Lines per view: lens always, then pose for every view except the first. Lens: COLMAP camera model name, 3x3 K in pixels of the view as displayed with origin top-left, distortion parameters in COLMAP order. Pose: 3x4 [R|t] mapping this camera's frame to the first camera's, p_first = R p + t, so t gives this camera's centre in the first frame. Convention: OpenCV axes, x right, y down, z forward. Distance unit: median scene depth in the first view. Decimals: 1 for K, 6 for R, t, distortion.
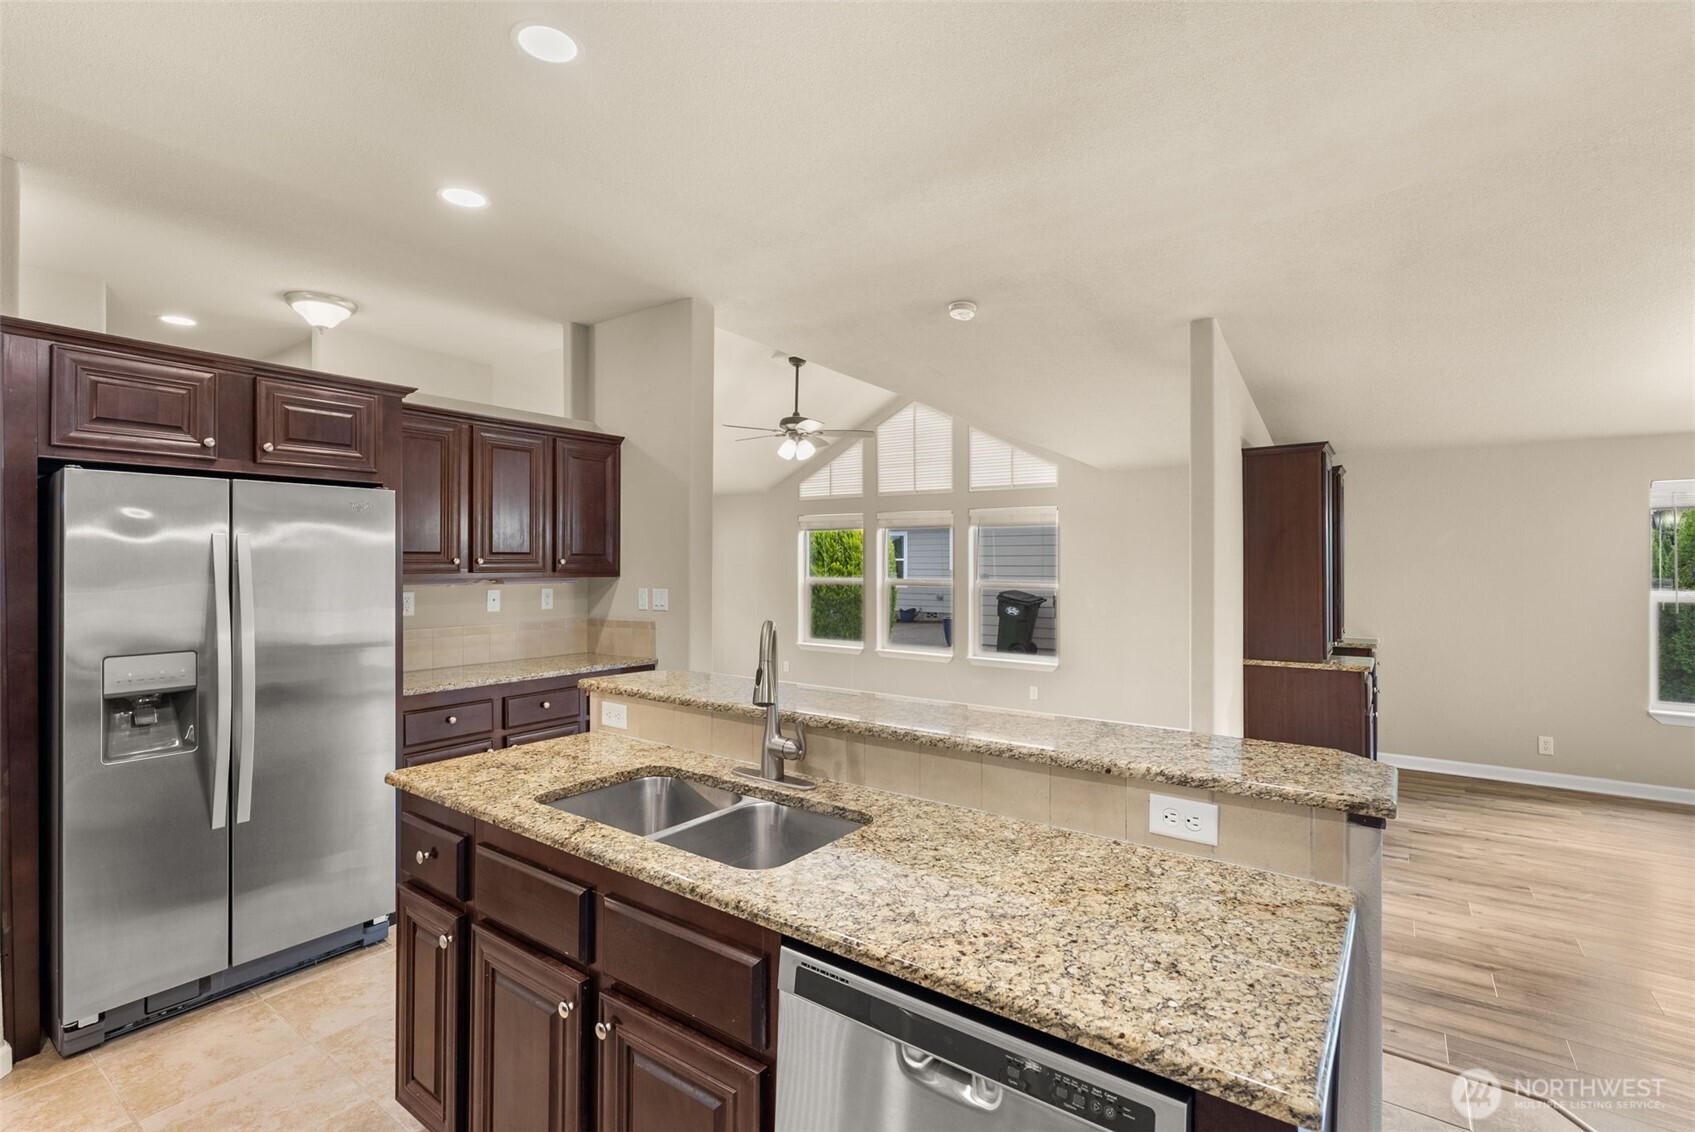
lens RADIAL K [[774.3, 0, 848.9], [0, 774.3, 551.5], [0, 0, 1]] dist [-0.006047, 0.002197]
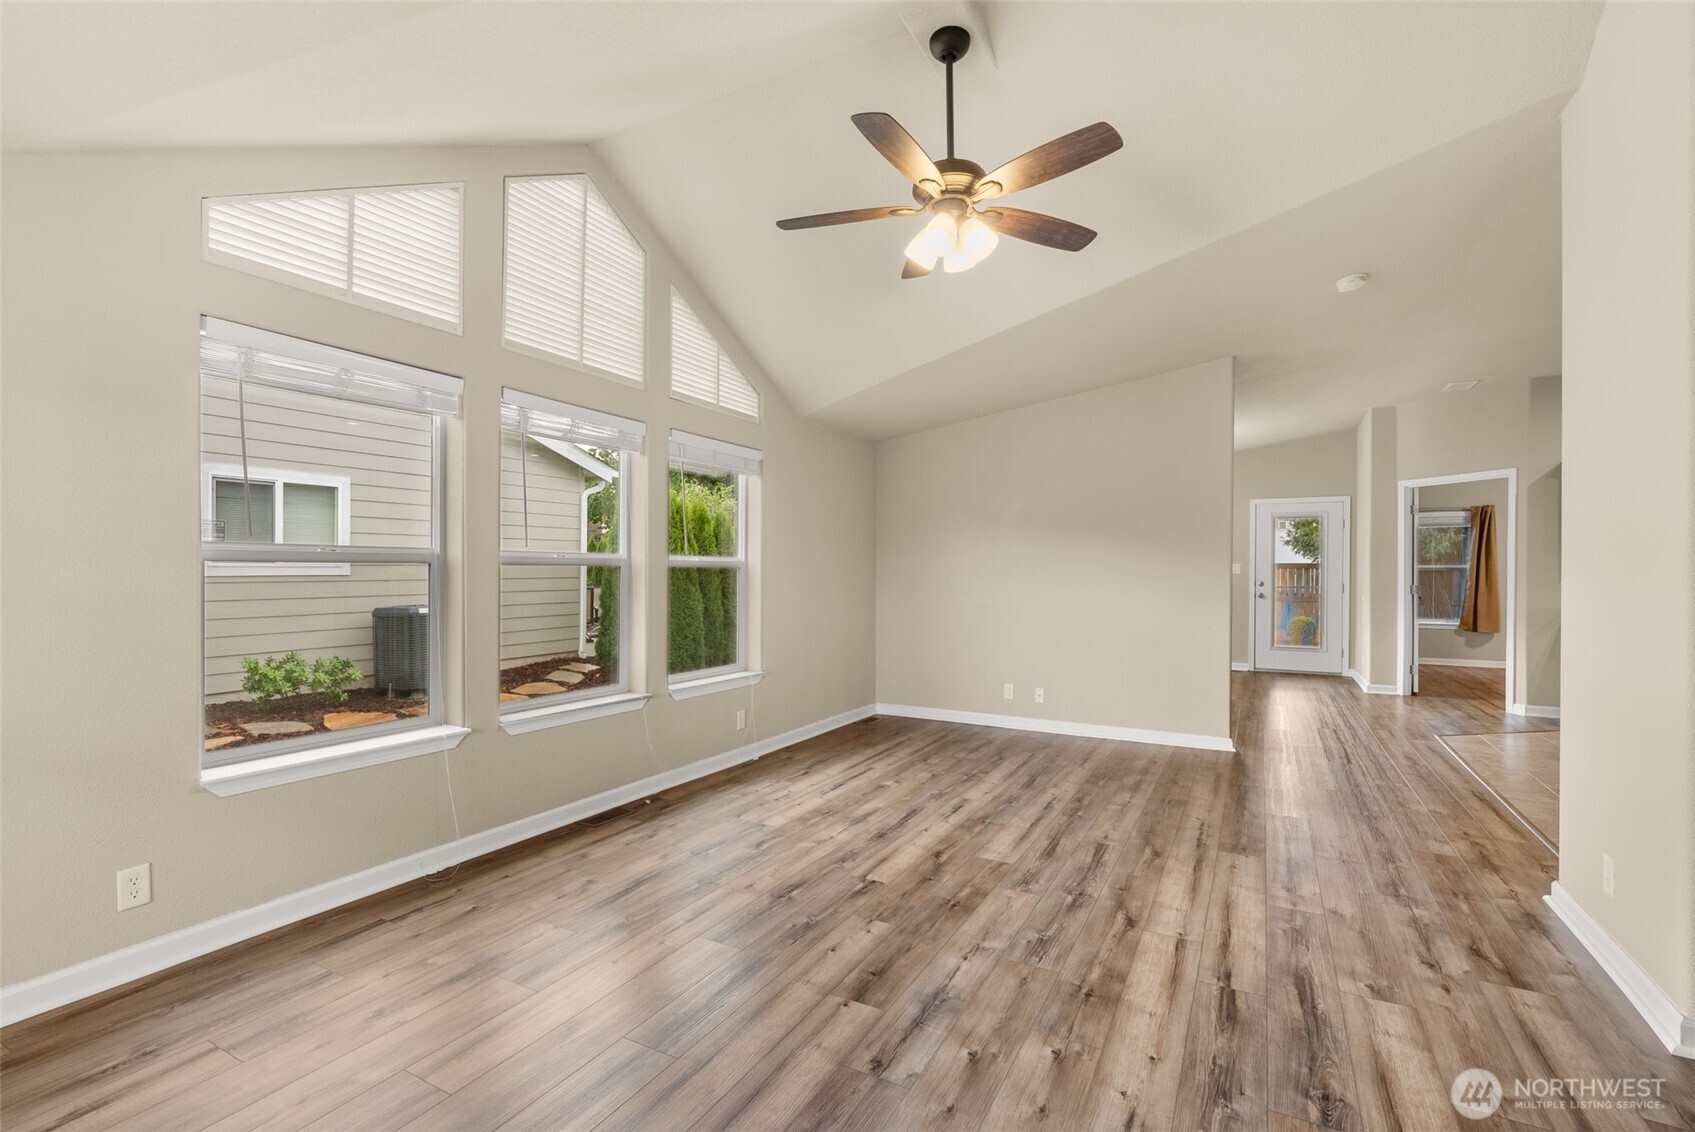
lens RADIAL K [[774.3, 0, 853.9], [0, 774.3, 563.0], [0, 0, 1]] dist [-0.006047, 0.002197]
pose [[-0.131239, 0.006100, 0.991332, -0.435156], [-0.019272, 0.999776, -0.008704, 0.047845], [-0.991163, -0.020247, -0.131092, 0.959801]]
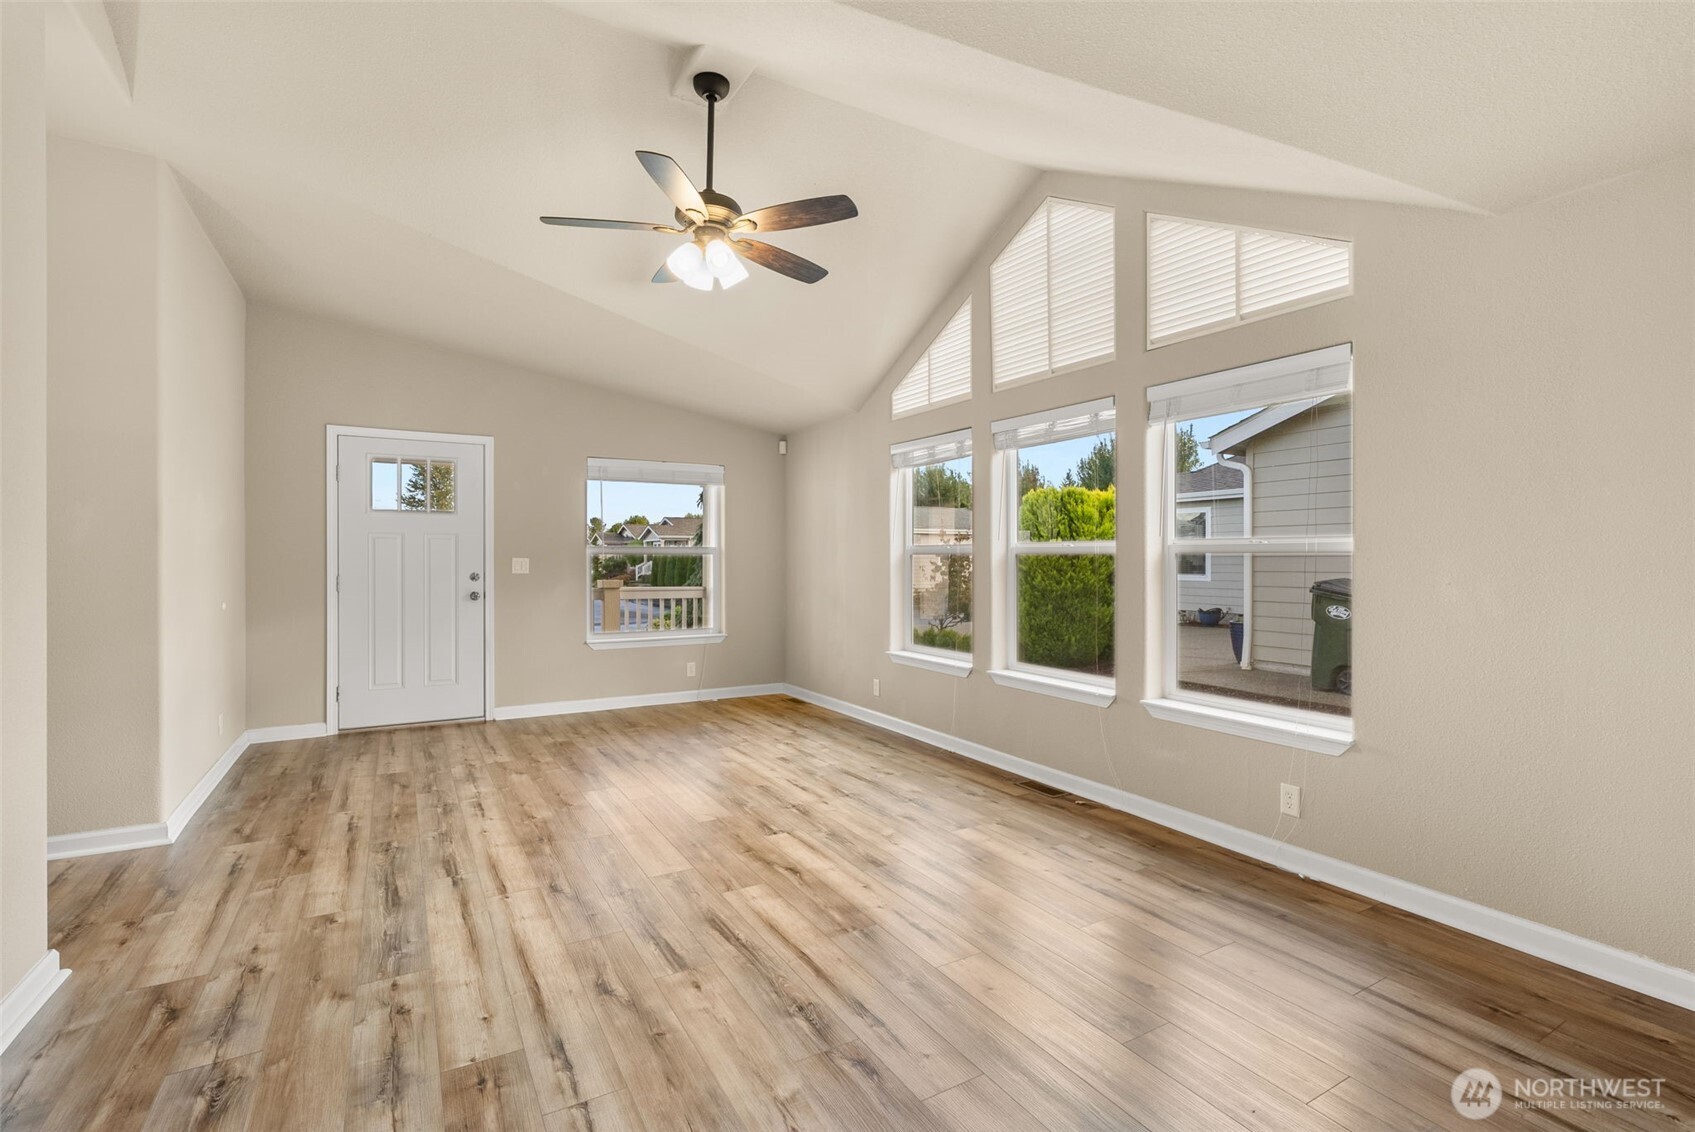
lens RADIAL K [[774.3, 0, 841.5], [0, 774.3, 560.5], [0, 0, 1]] dist [-0.006047, 0.002197]
pose [[0.909625, -0.001406, -0.415428, 0.186238], [0.007415, 0.999890, 0.012853, 0.044682], [0.415365, -0.014772, 0.909535, 0.501178]]
